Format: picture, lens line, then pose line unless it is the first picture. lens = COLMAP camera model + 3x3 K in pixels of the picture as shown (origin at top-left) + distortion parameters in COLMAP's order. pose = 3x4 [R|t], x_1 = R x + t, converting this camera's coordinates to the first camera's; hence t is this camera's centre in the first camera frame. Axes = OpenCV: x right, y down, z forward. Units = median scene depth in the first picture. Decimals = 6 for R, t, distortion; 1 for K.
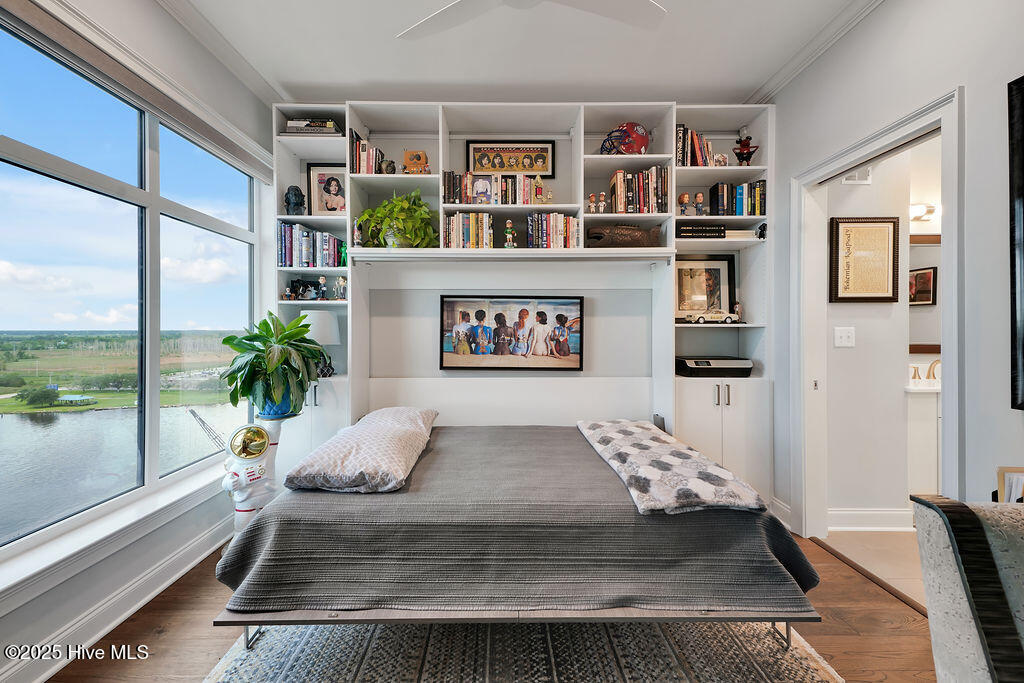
lens RADIAL K [[457.7, 0, 500.1], [0, 457.7, 328.6], [0, 0, 1]] dist [0.018282, -0.005964]
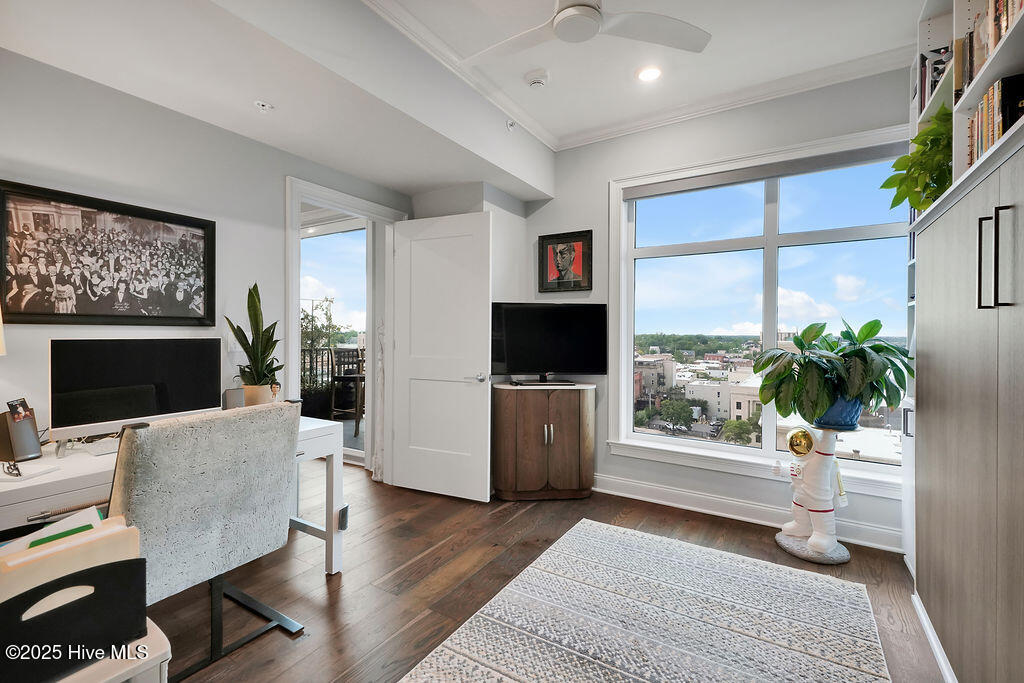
lens RADIAL K [[473.9, 0, 509.5], [0, 473.9, 333.6], [0, 0, 1]] dist [-0.016506, 0.007119]
pose [[-0.537738, 0.000460, -0.843112, 0.645239], [-0.003651, 0.999989, 0.002875, -0.004815], [0.843104, 0.004624, -0.537731, 0.877015]]
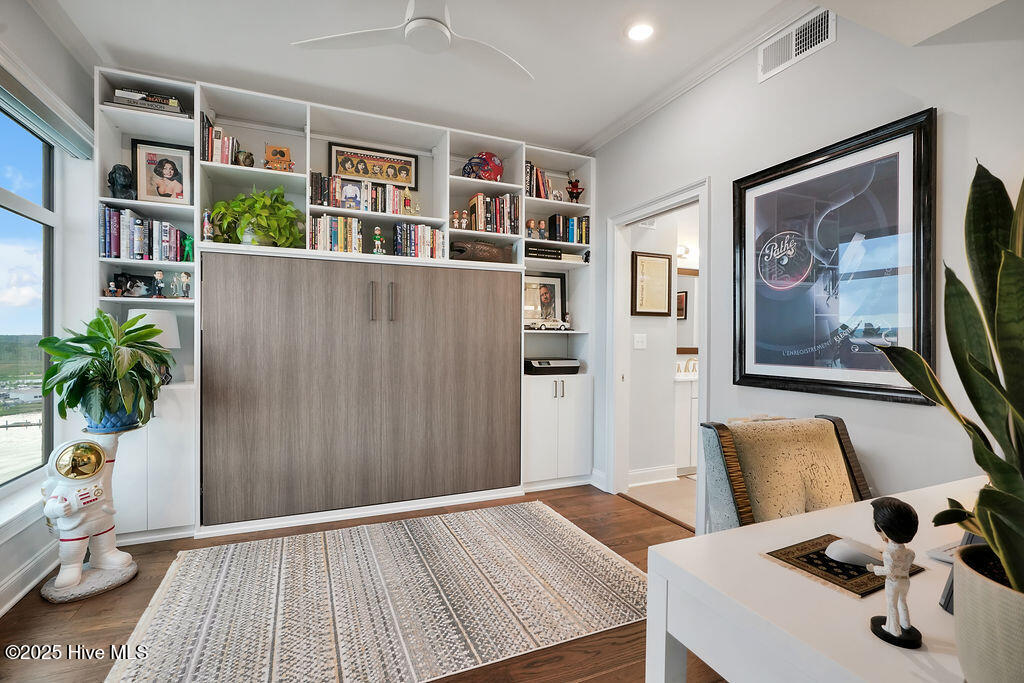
lens RADIAL K [[473.9, 0, 504.6], [0, 473.9, 340.1], [0, 0, 1]] dist [-0.016506, 0.007119]
pose [[0.921233, 0.005459, 0.388972, -0.134456], [-0.009350, 0.999923, 0.008111, 0.006147], [-0.388898, -0.011109, 0.921214, -0.099970]]
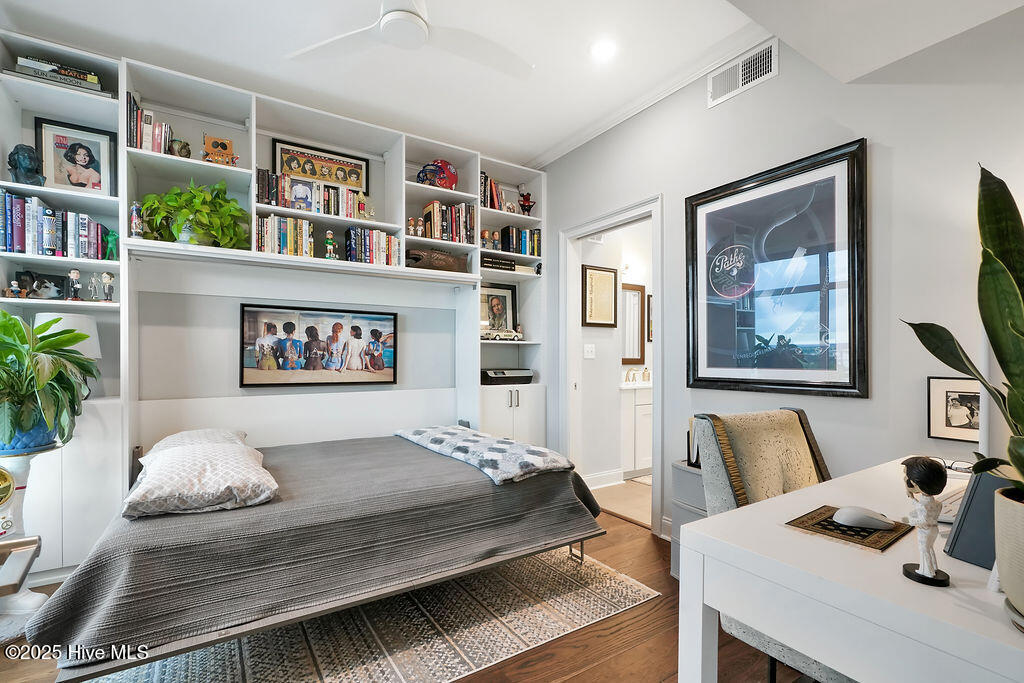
lens RADIAL K [[473.9, 0, 503.1], [0, 473.9, 358.1], [0, 0, 1]] dist [-0.016506, 0.007119]
pose [[0.845554, 0.001381, 0.533888, -0.212464], [-0.004481, 0.999980, 0.004511, 0.029899], [-0.533871, -0.006207, 0.845543, -0.057147]]
